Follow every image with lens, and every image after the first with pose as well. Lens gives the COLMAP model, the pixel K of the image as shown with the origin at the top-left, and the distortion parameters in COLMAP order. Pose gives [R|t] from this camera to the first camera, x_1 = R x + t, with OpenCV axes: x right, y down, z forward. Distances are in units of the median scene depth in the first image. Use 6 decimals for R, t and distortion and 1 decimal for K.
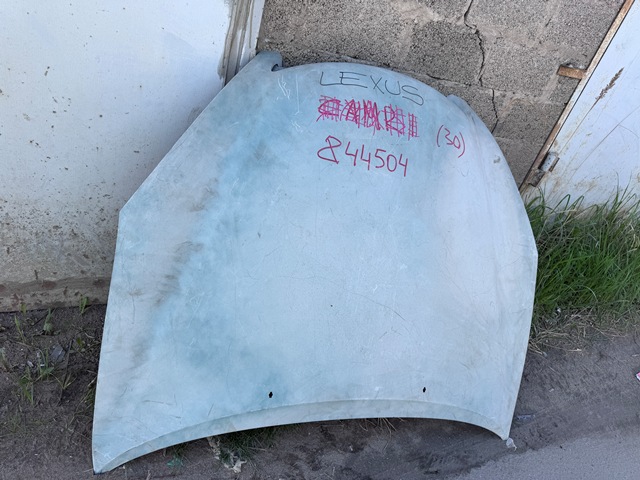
lens RADIAL K [[450.9, 0, 315.4], [0, 450.9, 245.8], [0, 0, 1]] dist [0.025016, -0.028236]
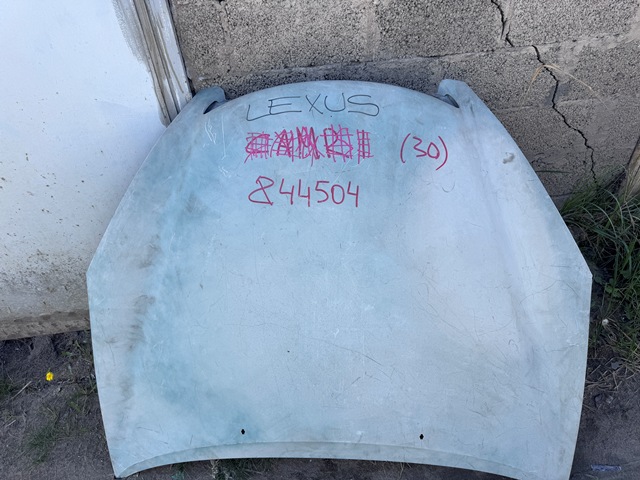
lens RADIAL K [[450.9, 0, 317.1], [0, 450.9, 243.3], [0, 0, 1]] dist [0.025016, -0.028236]
pose [[0.900921, -0.037825, -0.432332, 0.500069], [0.094371, 0.989431, 0.110092, -0.187858], [0.423598, -0.139984, 0.894969, 0.196849]]
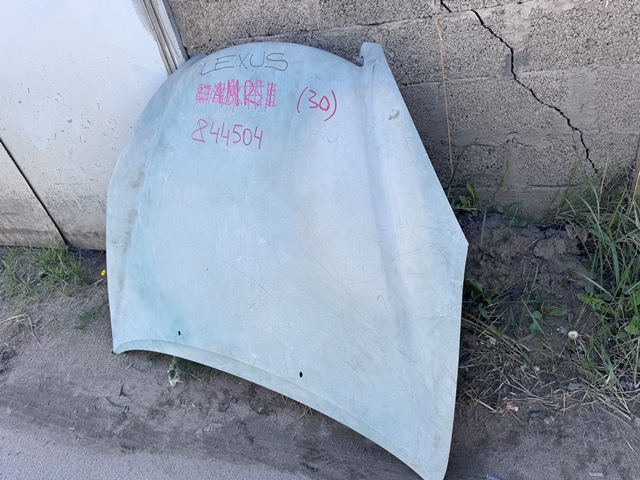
lens RADIAL K [[450.9, 0, 323.7], [0, 450.9, 244.0], [0, 0, 1]] dist [0.025016, -0.028236]
pose [[0.641142, 0.073465, -0.763898, 1.067589], [-0.051179, 0.997285, 0.052955, -0.005411], [0.765714, 0.005144, 0.643161, 0.476751]]
